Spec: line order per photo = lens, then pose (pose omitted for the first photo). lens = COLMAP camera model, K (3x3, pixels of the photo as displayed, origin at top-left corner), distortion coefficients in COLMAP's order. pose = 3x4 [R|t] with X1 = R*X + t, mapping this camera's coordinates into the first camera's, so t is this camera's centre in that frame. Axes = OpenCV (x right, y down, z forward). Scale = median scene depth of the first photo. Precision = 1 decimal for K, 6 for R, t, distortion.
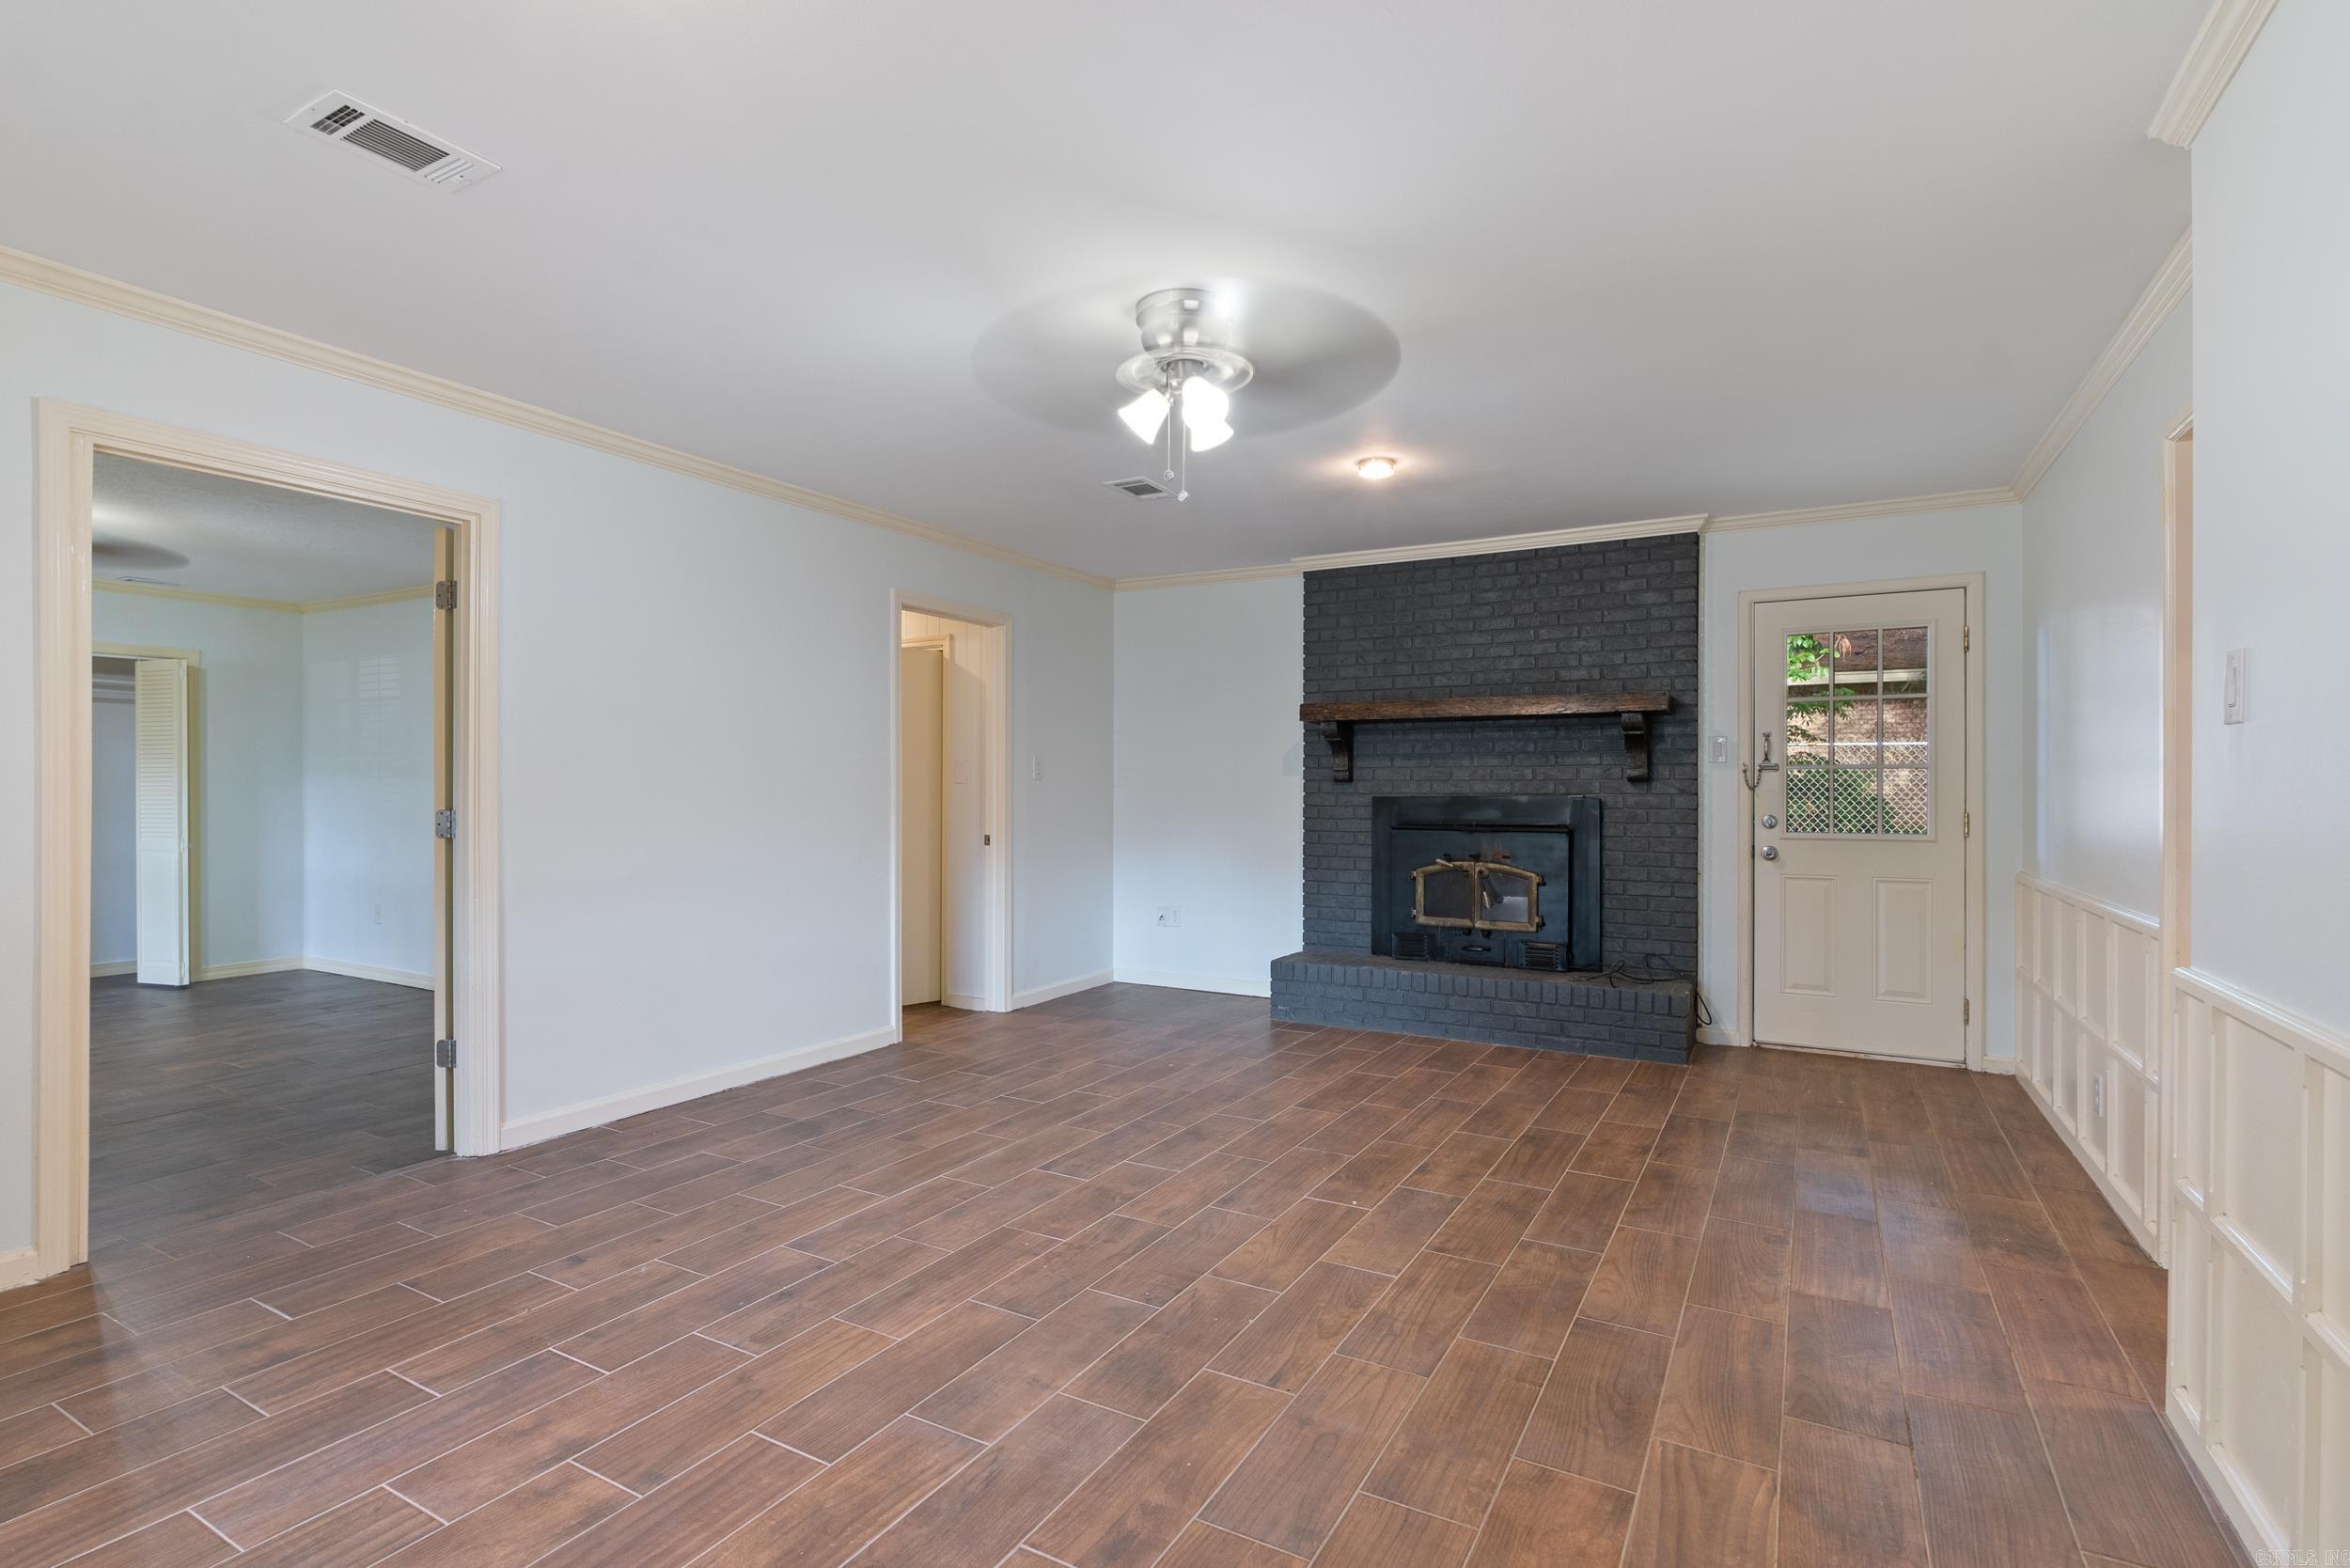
lens RADIAL K [[1117.1, 0, 1177.3], [0, 1117.1, 787.8], [0, 0, 1]] dist [-0.010080, 0.000595]
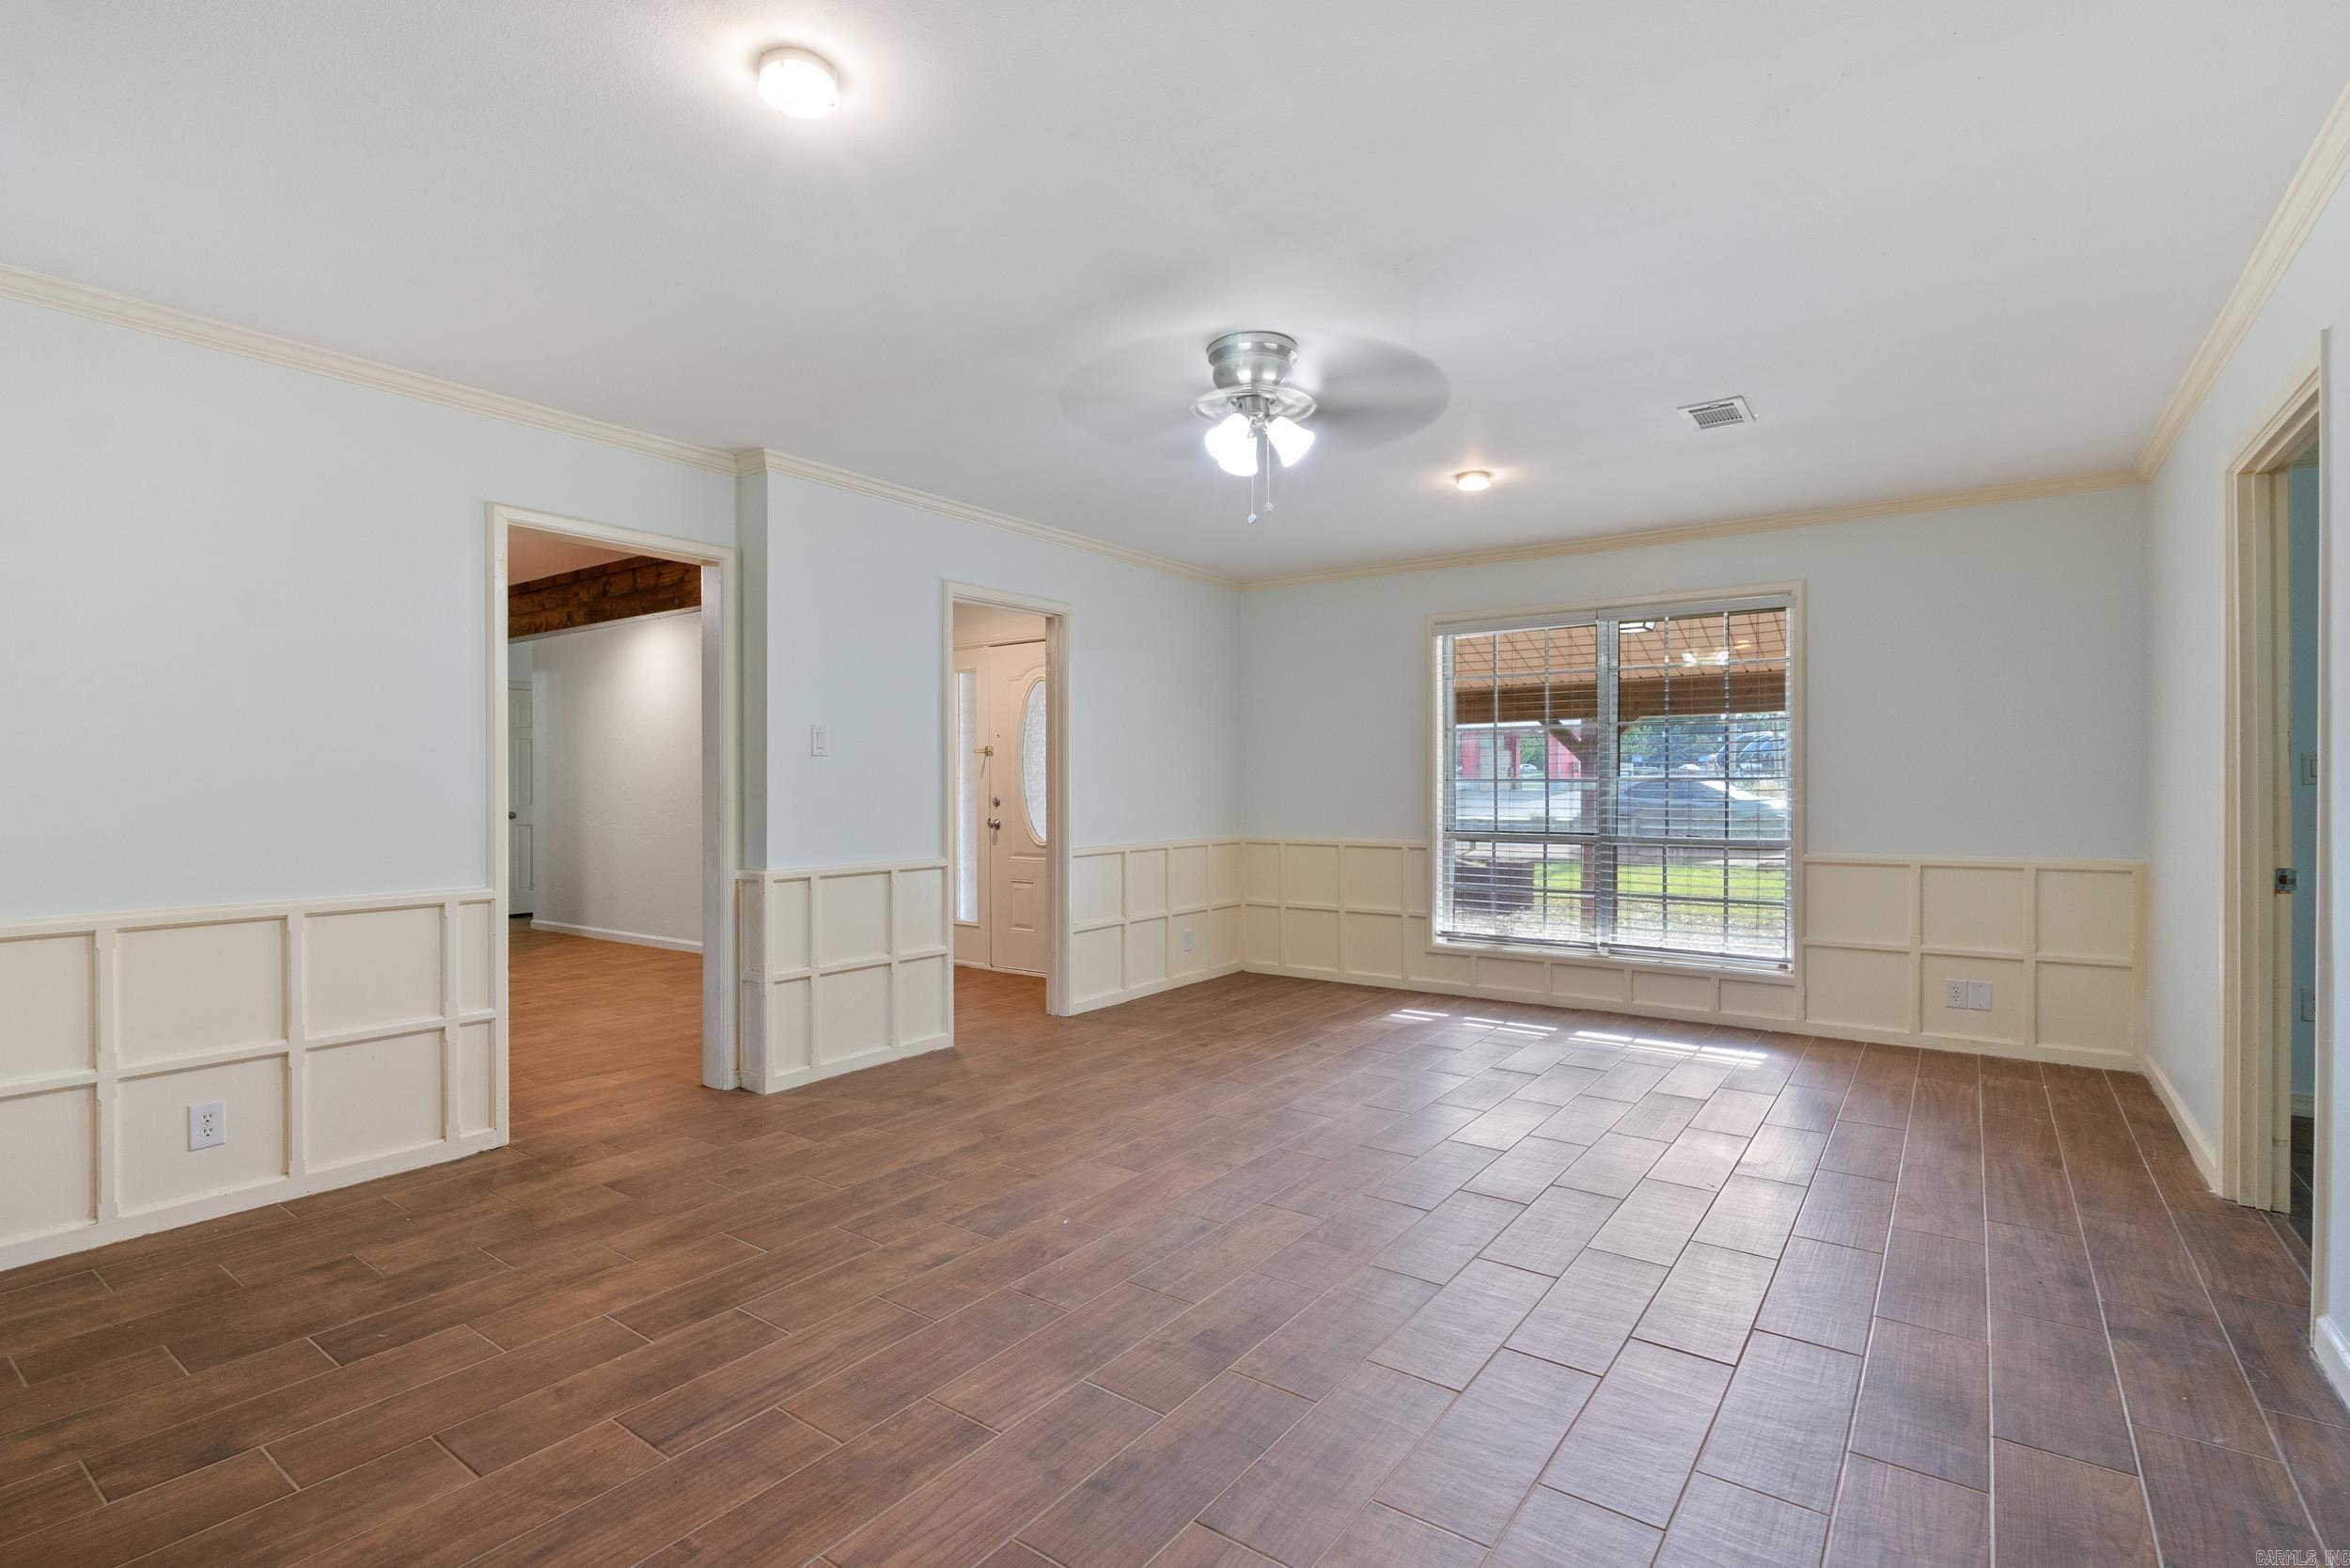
lens RADIAL K [[1117.1, 0, 1170.3], [0, 1117.1, 788.9], [0, 0, 1]] dist [-0.010080, 0.000595]
pose [[-0.993938, -0.002810, 0.109905, -0.031086], [-0.002637, 0.999995, 0.001726, 0.007293], [-0.109909, 0.001425, -0.993941, 1.992503]]
